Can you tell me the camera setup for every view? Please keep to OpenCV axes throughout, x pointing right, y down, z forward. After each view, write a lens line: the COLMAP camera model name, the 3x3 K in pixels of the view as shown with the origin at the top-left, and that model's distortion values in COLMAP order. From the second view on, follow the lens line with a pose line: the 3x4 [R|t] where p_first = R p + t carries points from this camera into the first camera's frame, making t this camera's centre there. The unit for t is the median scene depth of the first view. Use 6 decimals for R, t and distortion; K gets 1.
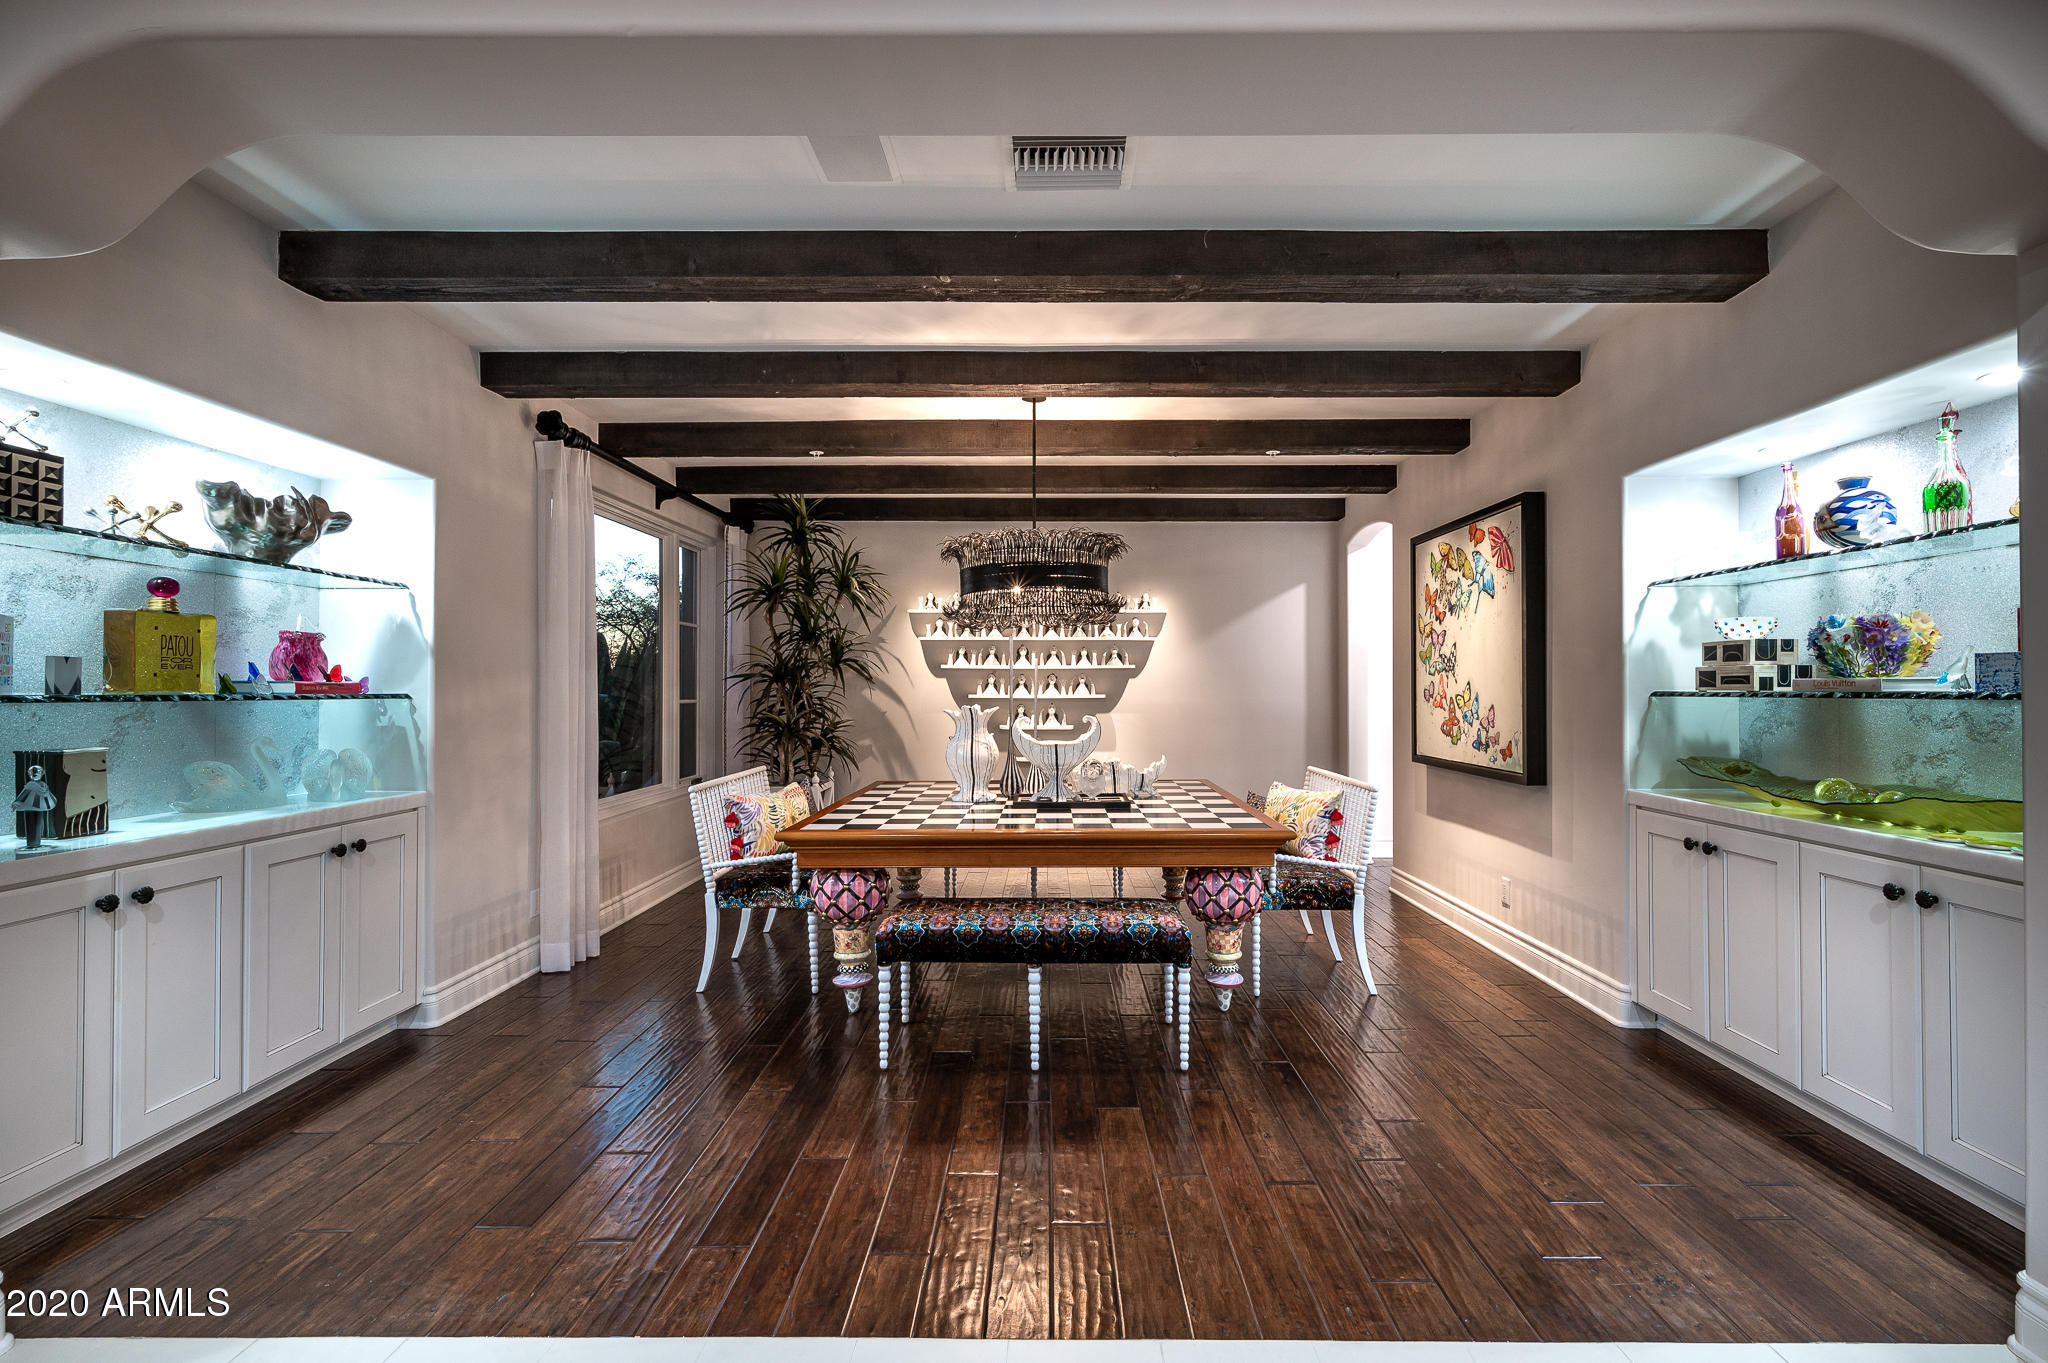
lens RADIAL K [[887.0, 0, 1024.0], [0, 887.0, 681.5], [0, 0, 1]] dist [-0.000190, -0.000092]
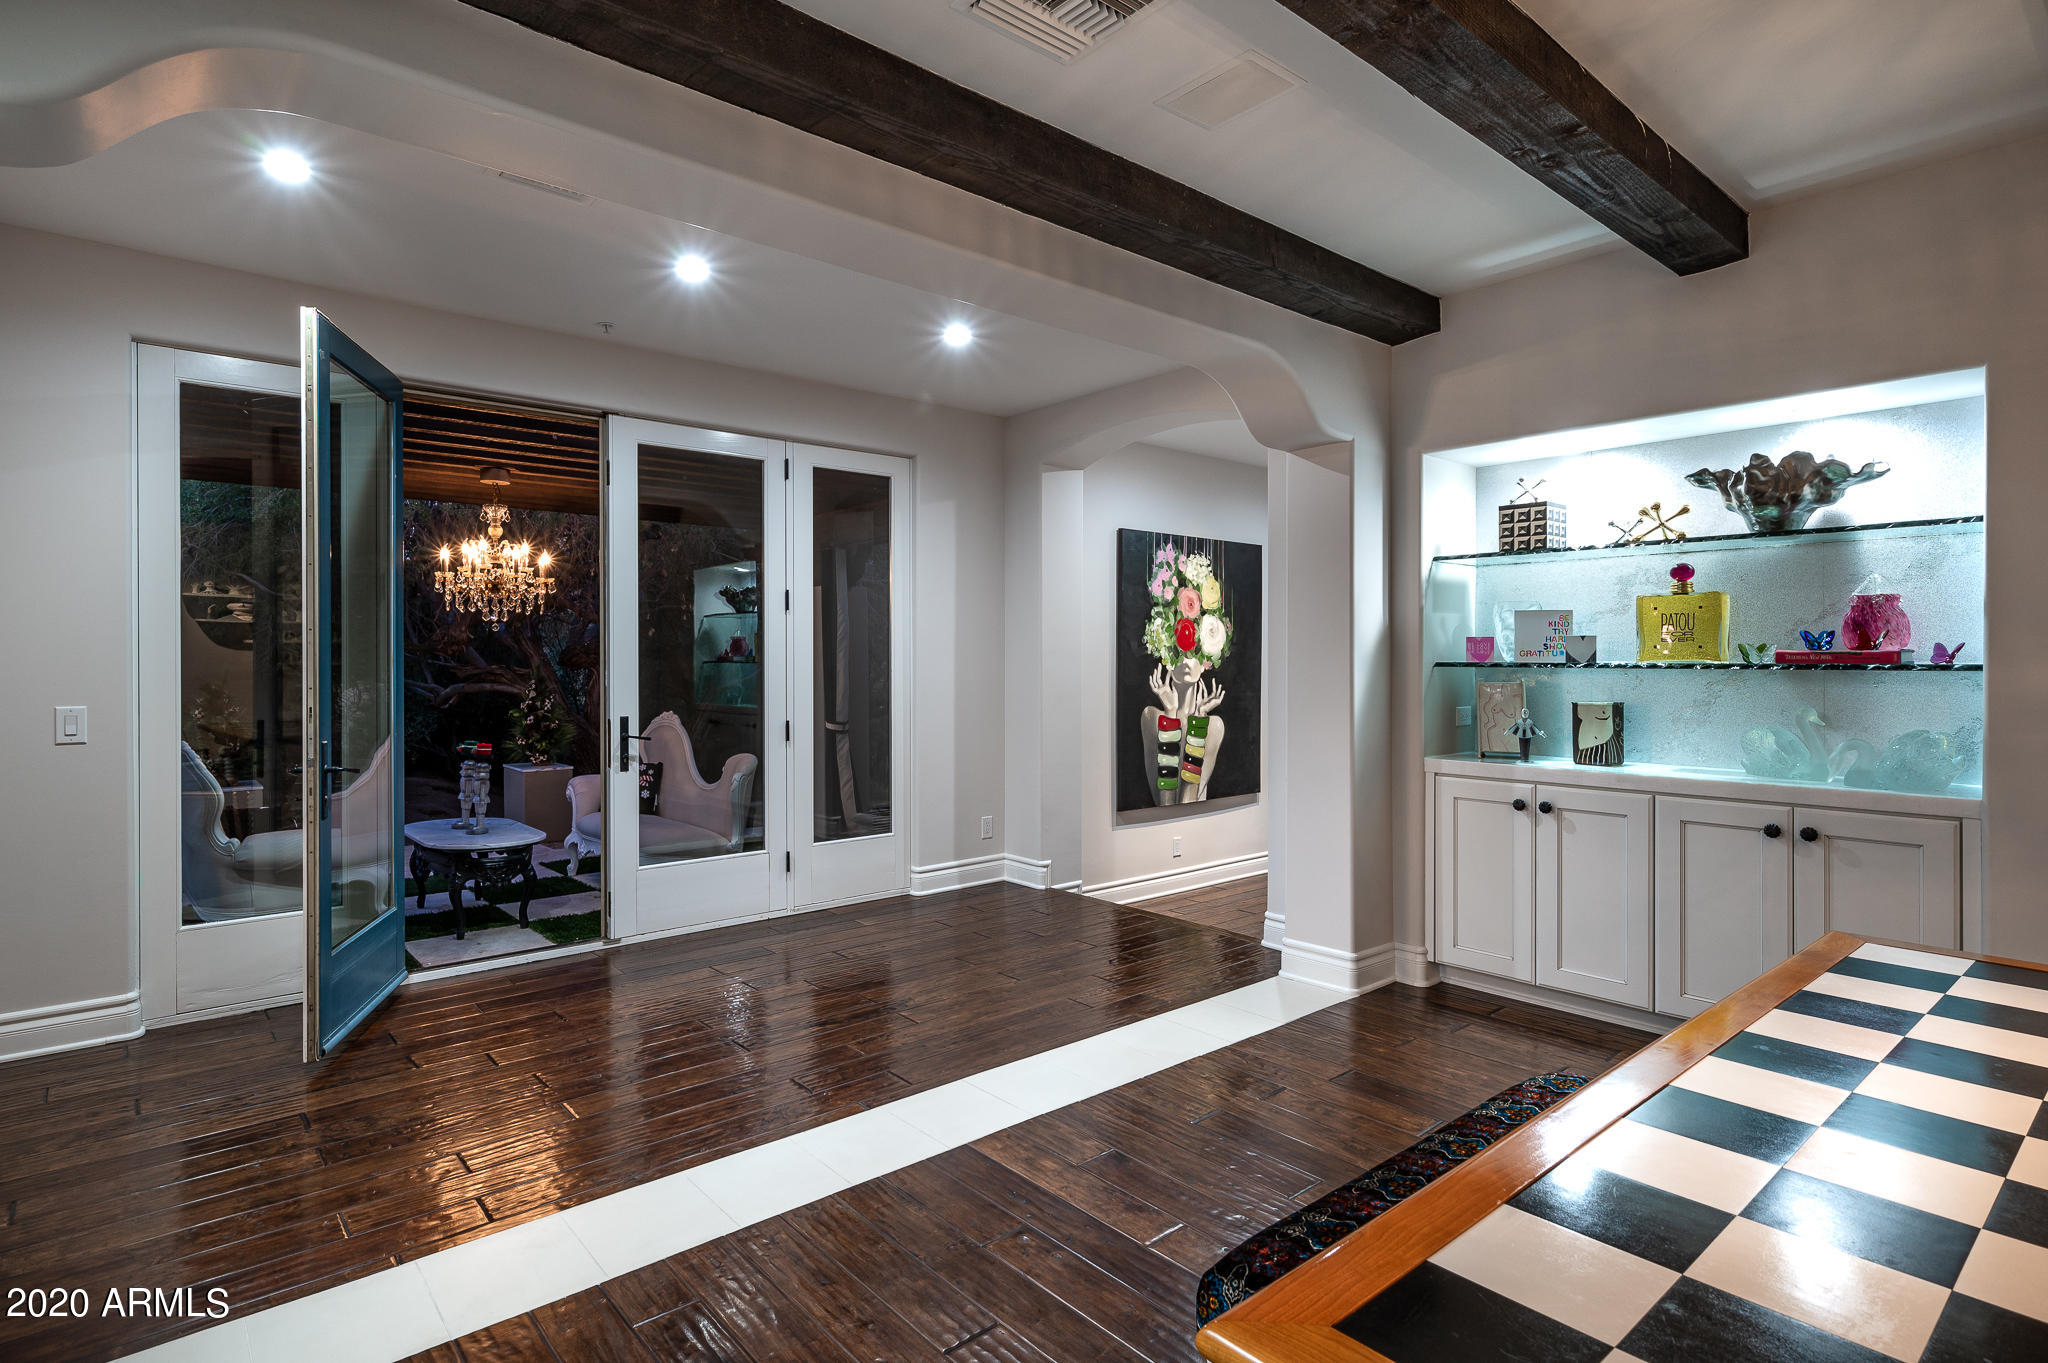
lens RADIAL K [[992.5, 0, 1024.0], [0, 992.5, 681.5], [0, 0, 1]] dist [-0.001367, 0.000378]
pose [[-0.718966, 0.014161, -0.694901, 0.628297], [0.004089, 0.999861, 0.016145, 0.014970], [0.695033, 0.008766, -0.718924, 1.445684]]
